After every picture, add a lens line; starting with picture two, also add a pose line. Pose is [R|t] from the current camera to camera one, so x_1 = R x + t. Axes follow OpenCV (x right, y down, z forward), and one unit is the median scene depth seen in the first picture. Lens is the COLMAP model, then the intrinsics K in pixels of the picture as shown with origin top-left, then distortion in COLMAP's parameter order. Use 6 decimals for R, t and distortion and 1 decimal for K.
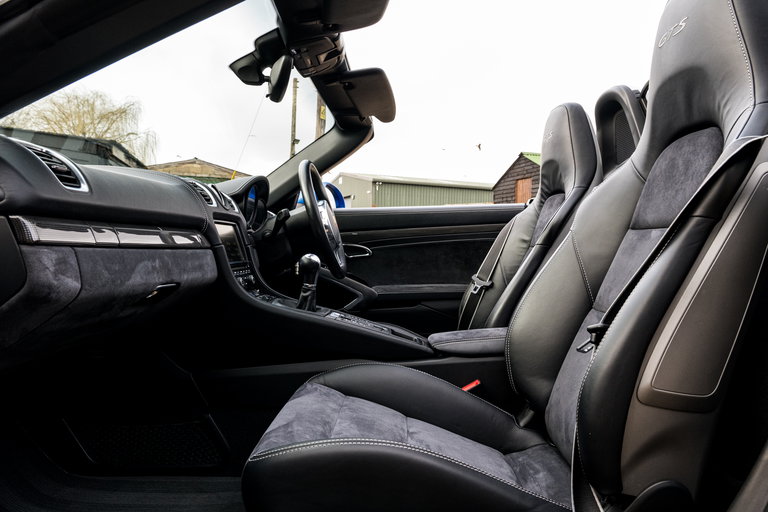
lens RADIAL K [[517.4, 0, 382.6], [0, 517.4, 258.3], [0, 0, 1]] dist [-0.008545, 0.003927]
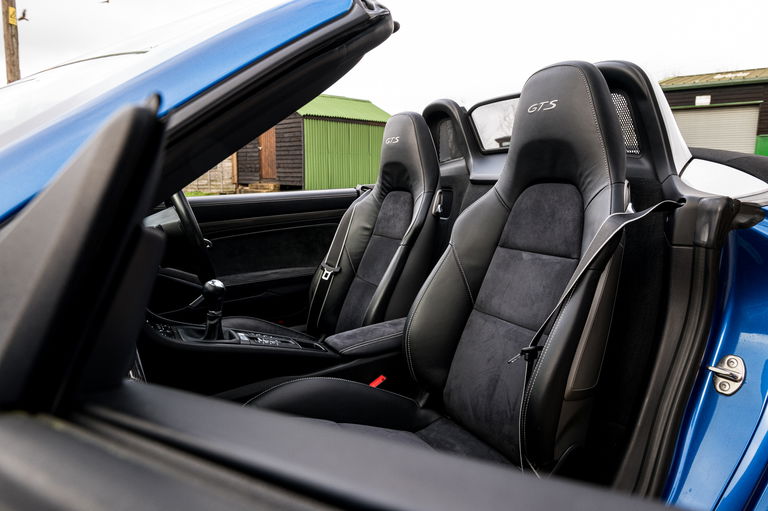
lens RADIAL K [[517.4, 0, 383.8], [0, 517.4, 253.4], [0, 0, 1]] dist [-0.008545, 0.003927]
pose [[0.868719, -0.089269, 0.487194, -0.289182], [0.023554, 0.989957, 0.139392, -0.162114], [-0.494745, -0.109617, 0.862097, 0.016020]]
